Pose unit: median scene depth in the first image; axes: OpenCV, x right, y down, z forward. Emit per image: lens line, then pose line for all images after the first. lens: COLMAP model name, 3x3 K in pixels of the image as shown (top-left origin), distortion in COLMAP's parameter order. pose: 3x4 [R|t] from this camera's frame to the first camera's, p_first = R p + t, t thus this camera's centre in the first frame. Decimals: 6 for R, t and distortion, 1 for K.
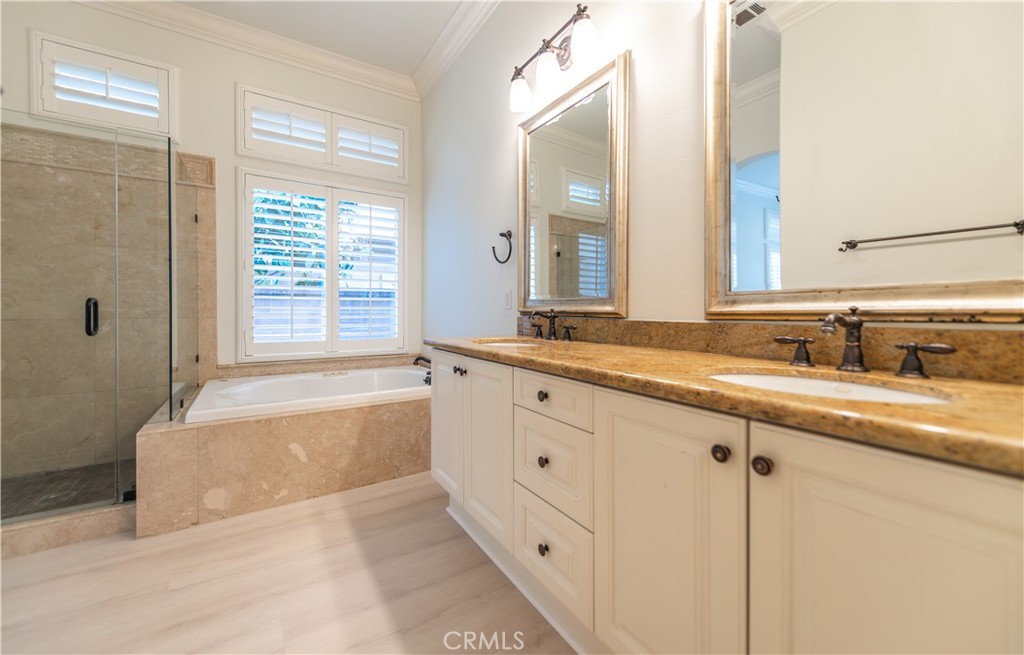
lens RADIAL K [[399.4, 0, 512.4], [0, 399.4, 314.4], [0, 0, 1]] dist [0.011128, -0.003931]
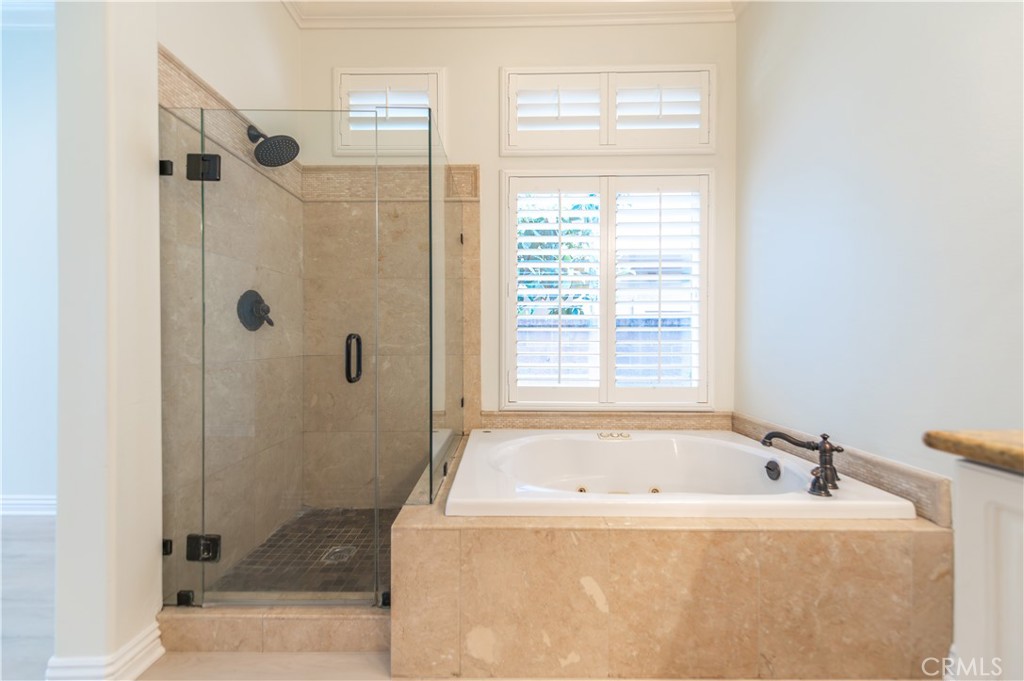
lens RADIAL K [[407.1, 0, 497.7], [0, 407.1, 359.8], [0, 0, 1]] dist [0.008963, -0.000366]
pose [[0.832432, 0.023433, -0.553631, -0.311351], [-0.003472, 0.999306, 0.037075, -0.017306], [0.554116, -0.028941, 0.831936, 0.411746]]
